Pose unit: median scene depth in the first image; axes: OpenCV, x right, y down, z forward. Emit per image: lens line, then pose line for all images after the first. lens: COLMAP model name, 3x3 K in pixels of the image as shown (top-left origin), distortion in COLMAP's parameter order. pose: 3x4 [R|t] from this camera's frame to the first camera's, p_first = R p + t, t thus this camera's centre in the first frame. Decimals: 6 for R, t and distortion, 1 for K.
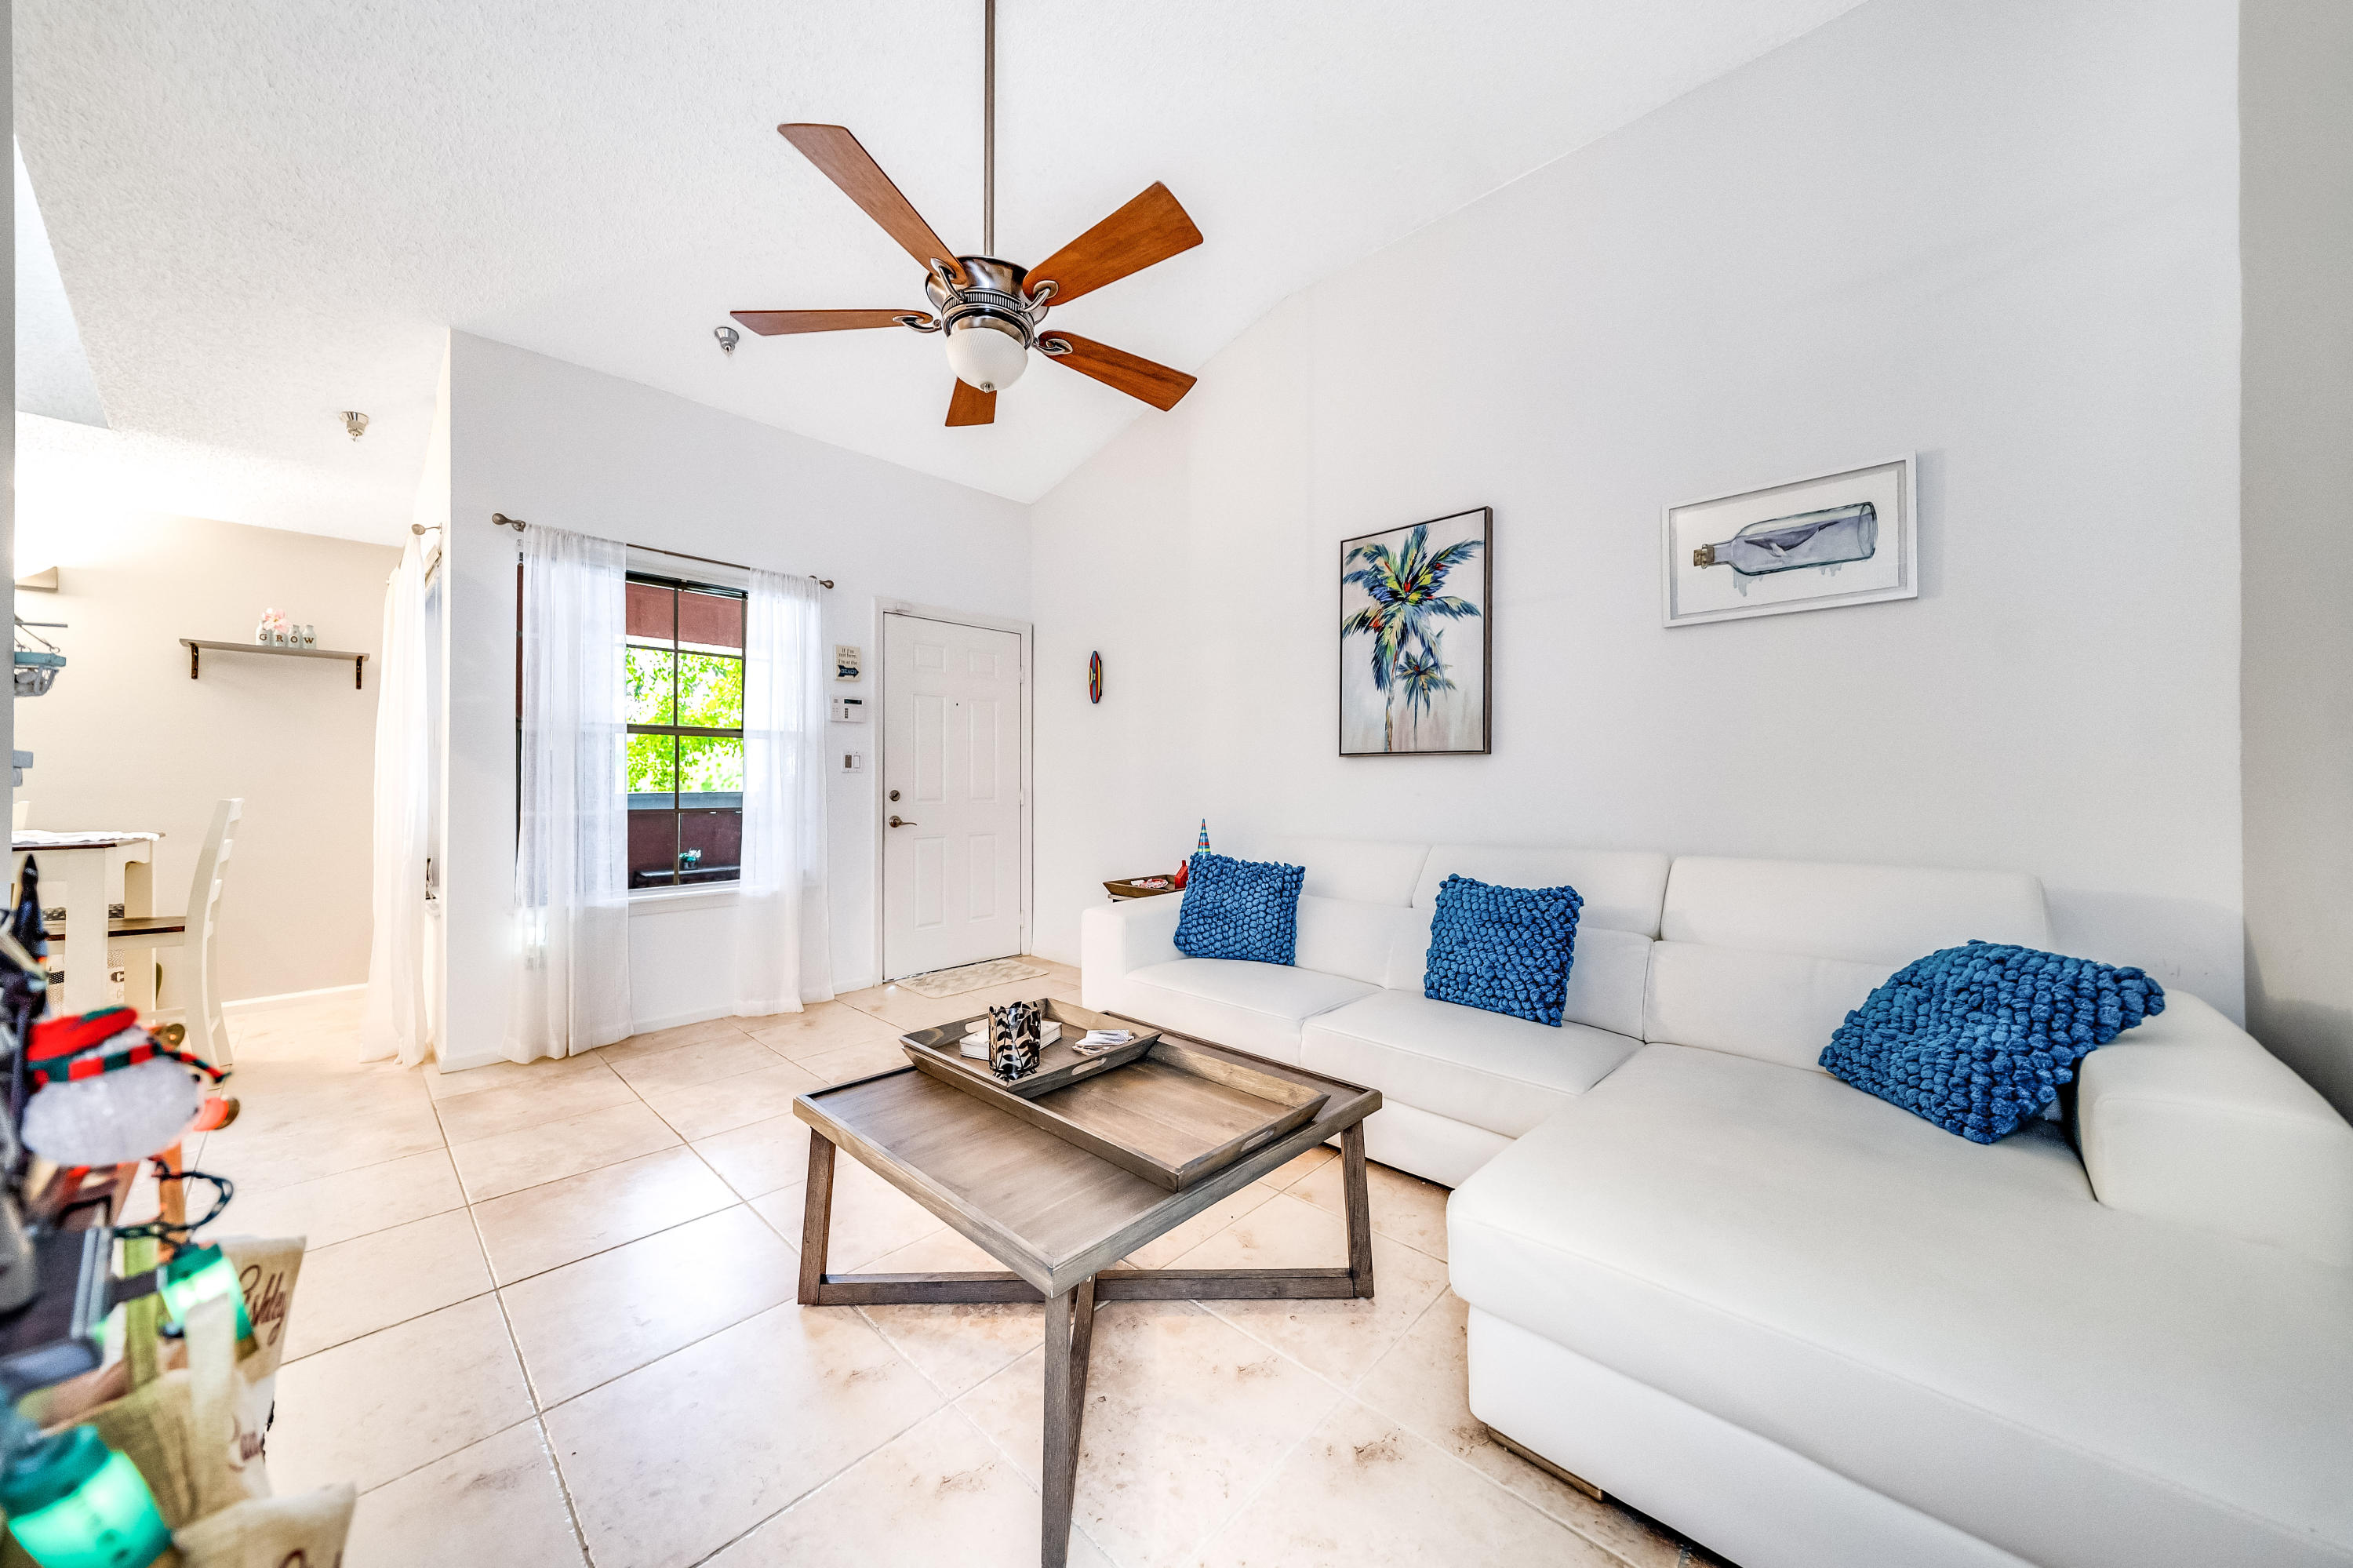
lens RADIAL K [[790.1, 0, 1168.6], [0, 790.1, 779.8], [0, 0, 1]] dist [0.000373, 0.000044]
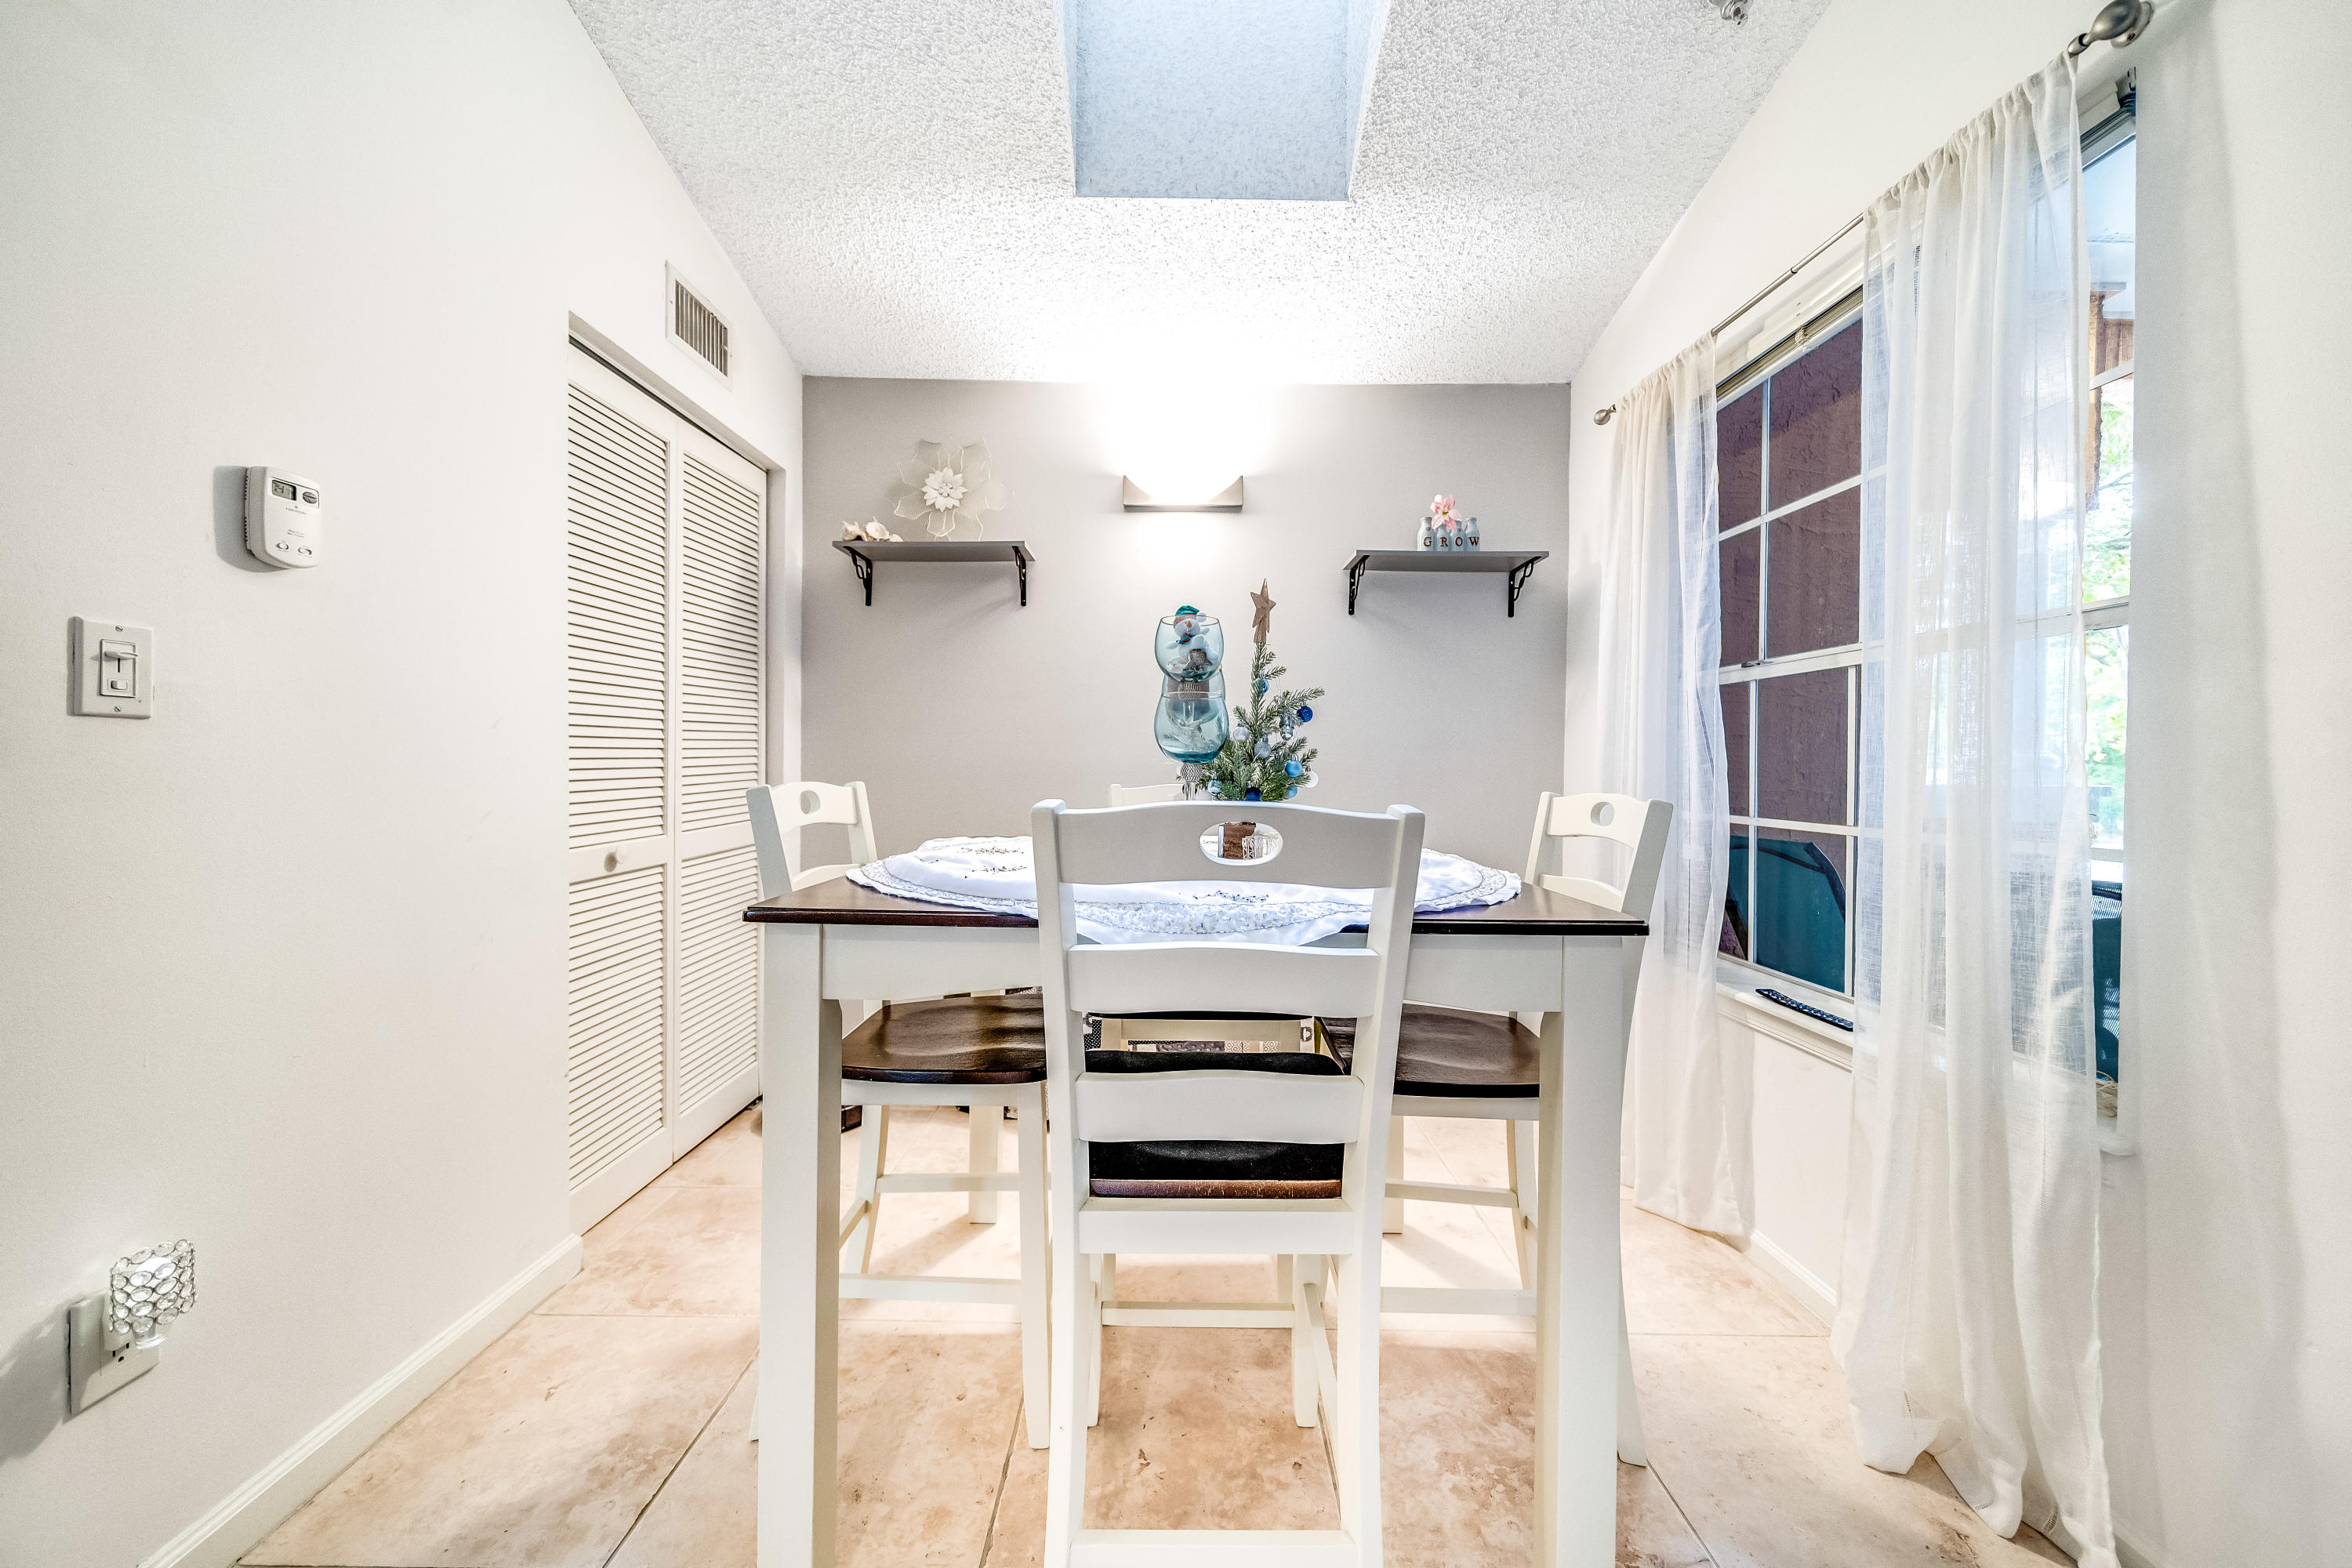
lens RADIAL K [[811.1, 0, 1184.6], [0, 811.1, 775.4], [0, 0, 1]] dist [-0.000342, -0.000009]
pose [[0.681445, 0.010835, -0.731789, -0.926645], [-0.001252, 0.999906, 0.013639, 0.007974], [0.731868, -0.008378, 0.681395, 0.454540]]
